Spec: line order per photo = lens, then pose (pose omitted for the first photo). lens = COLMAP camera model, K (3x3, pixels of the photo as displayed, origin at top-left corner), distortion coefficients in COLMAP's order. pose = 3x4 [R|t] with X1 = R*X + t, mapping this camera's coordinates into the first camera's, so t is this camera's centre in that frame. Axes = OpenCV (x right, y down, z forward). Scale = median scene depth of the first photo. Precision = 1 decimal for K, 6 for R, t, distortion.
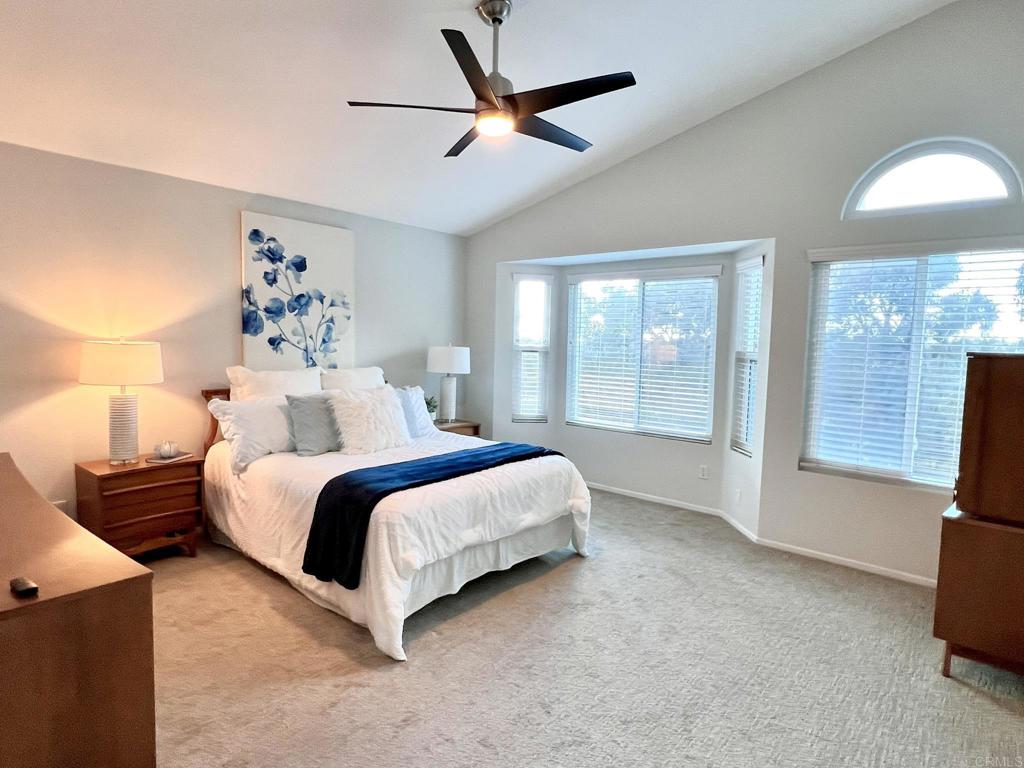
lens RADIAL K [[557.5, 0, 517.1], [0, 557.5, 381.7], [0, 0, 1]] dist [0.000782, 0.000187]
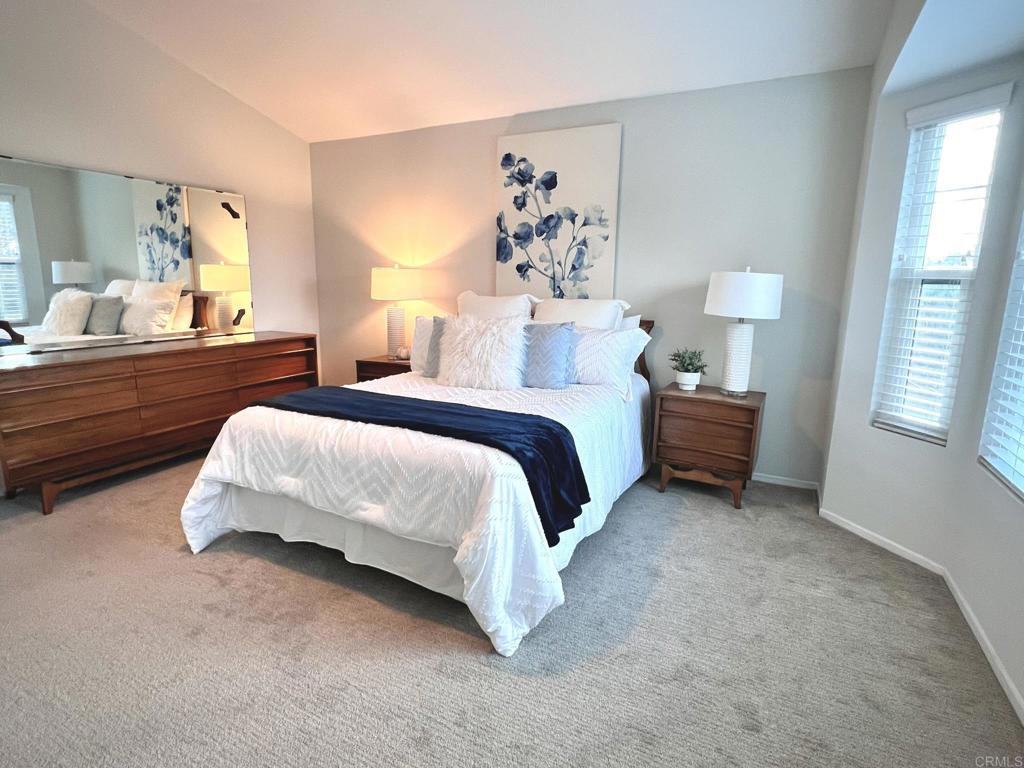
lens RADIAL K [[540.5, 0, 510.0], [0, 540.5, 377.9], [0, 0, 1]] dist [0.000087, -0.000557]
pose [[0.230240, 0.155009, -0.960709, 0.502521], [-0.086636, 0.986577, 0.138420, -0.012172], [0.969270, 0.051362, 0.240579, 0.765375]]
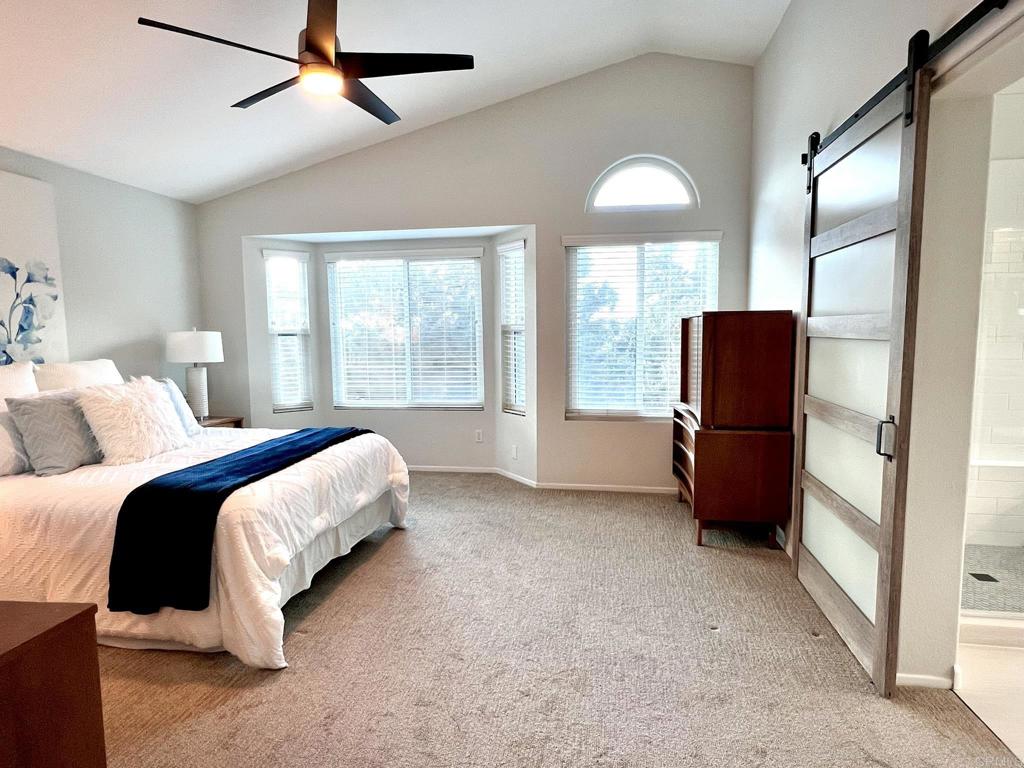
lens RADIAL K [[557.5, 0, 508.3], [0, 557.5, 382.2], [0, 0, 1]] dist [0.000782, 0.000187]
pose [[0.860281, -0.082270, 0.503138, -0.179712], [0.071886, 0.996609, 0.040047, 0.017583], [-0.504726, 0.001716, 0.863278, 0.021945]]
